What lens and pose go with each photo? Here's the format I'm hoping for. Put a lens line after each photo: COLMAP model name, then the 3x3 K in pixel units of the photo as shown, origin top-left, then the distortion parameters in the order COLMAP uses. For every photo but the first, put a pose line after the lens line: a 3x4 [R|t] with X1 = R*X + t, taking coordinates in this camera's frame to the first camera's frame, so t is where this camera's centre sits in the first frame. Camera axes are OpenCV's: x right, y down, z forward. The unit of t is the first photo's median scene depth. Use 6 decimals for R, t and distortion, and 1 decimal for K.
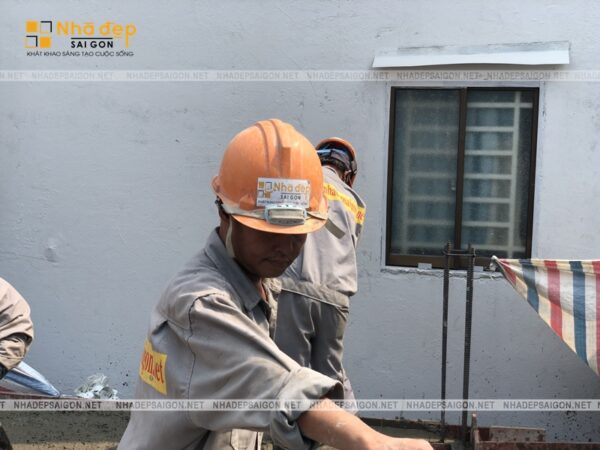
lens RADIAL K [[901.2, 0, 300.0], [0, 901.2, 225.0], [0, 0, 1]] dist [0.061402, -0.022331]
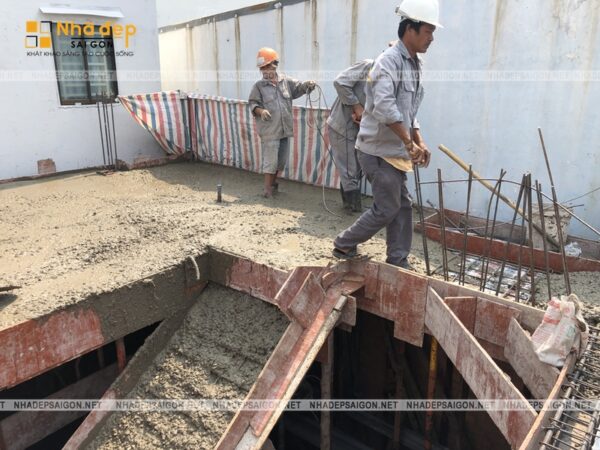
lens RADIAL K [[486.6, 0, 302.2], [0, 486.6, 223.3], [0, 0, 1]] dist [0.000244, -0.008426]
pose [[0.528738, -0.271920, 0.804049, -0.665354], [0.076782, 0.958734, 0.273741, 0.041847], [-0.845305, -0.083001, 0.527798, -0.194083]]
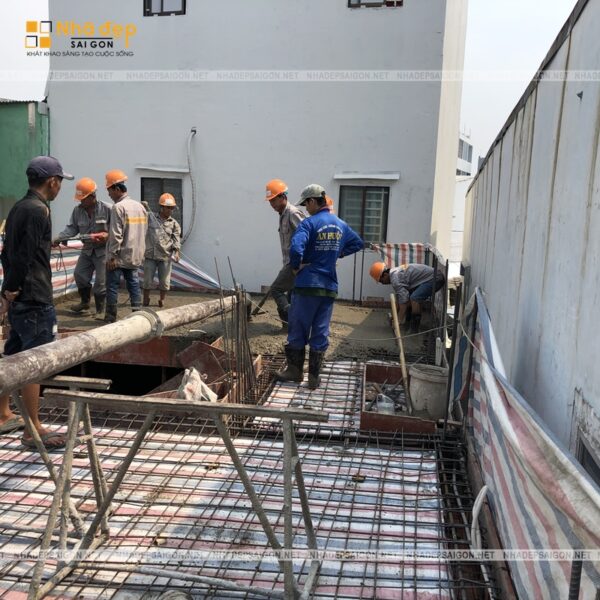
lens RADIAL K [[649.1, 0, 300.0], [0, 649.1, 300.0], [0, 0, 1]] dist [0.109115, -0.331811]
pose [[0.999776, 0.020755, -0.004151, -0.010846], [-0.020500, 0.998314, 0.054299, 0.103489], [0.005271, -0.054201, 0.998516, -1.102194]]
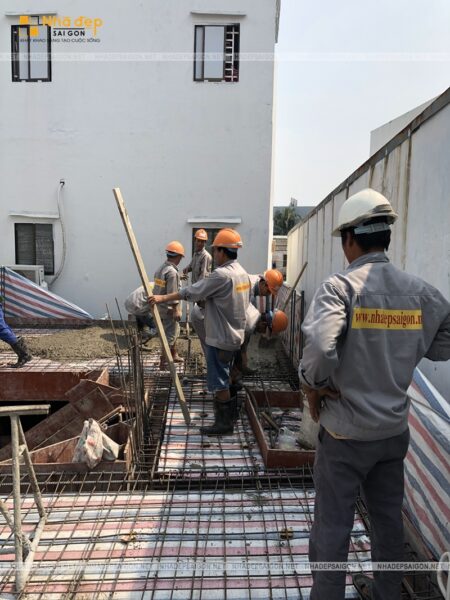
lens RADIAL K [[487.9, 0, 230.5], [0, 487.9, 297.7], [0, 0, 1]] dist [0.013497, -0.008373]
pose [[0.983322, -0.018260, 0.180956, -0.098281], [0.014234, 0.999622, 0.023522, 0.073763], [-0.181317, -0.020554, 0.983210, -0.868996]]
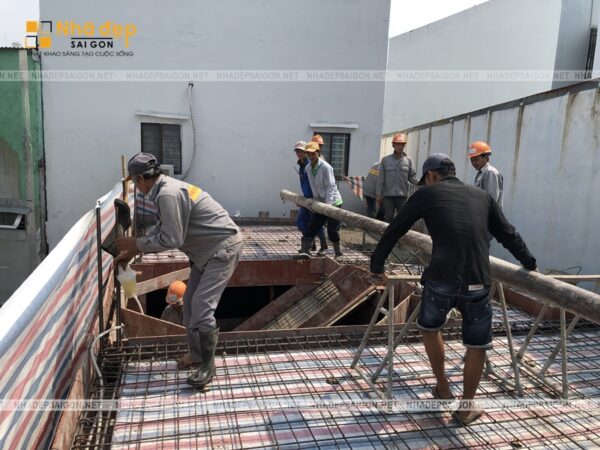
lens RADIAL K [[487.4, 0, 291.0], [0, 487.4, 232.3], [0, 0, 1]] dist [0.006854, -0.008455]
pose [[0.932560, -0.043015, 0.358442, -0.734048], [0.009024, 0.995344, 0.095968, 0.068501], [-0.360901, -0.086261, 0.928606, -0.888676]]
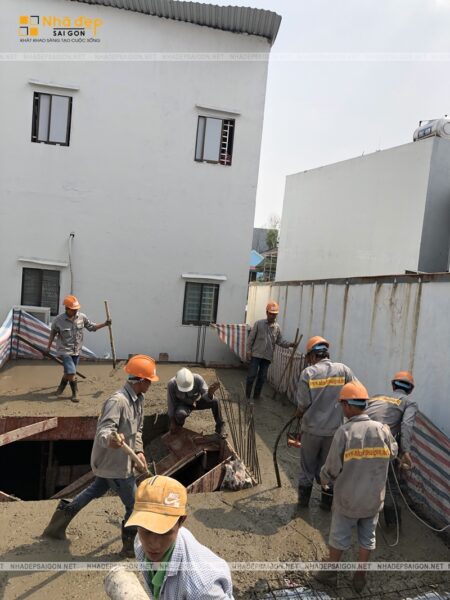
lens RADIAL K [[486.8, 0, 227.7], [0, 486.8, 299.6], [0, 0, 1]] dist [0.081755, -0.196556]
pose [[0.914499, 0.028863, 0.403556, -0.617624], [-0.035367, 0.999337, 0.008670, -0.095870], [-0.403038, -0.022201, 0.914914, -1.111722]]
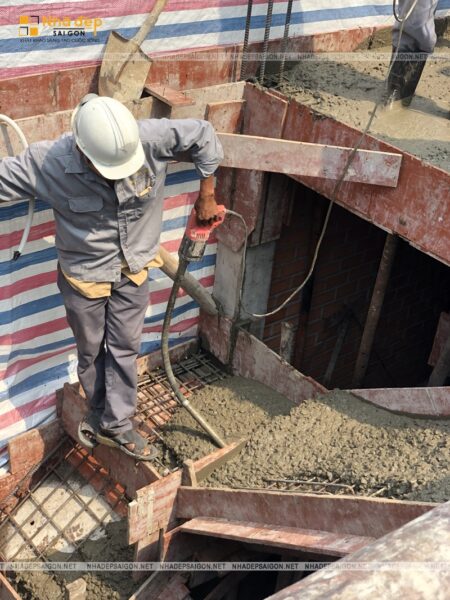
lens RADIAL K [[901.2, 0, 225.0], [0, 901.2, 300.0], [0, 0, 1]] dist [0.061402, -0.022331]
pose [[0.711264, 0.405817, -0.573948, -0.138328], [-0.140224, 0.882018, 0.449869, 0.060923], [0.688797, -0.239494, 0.684253, -0.282766]]
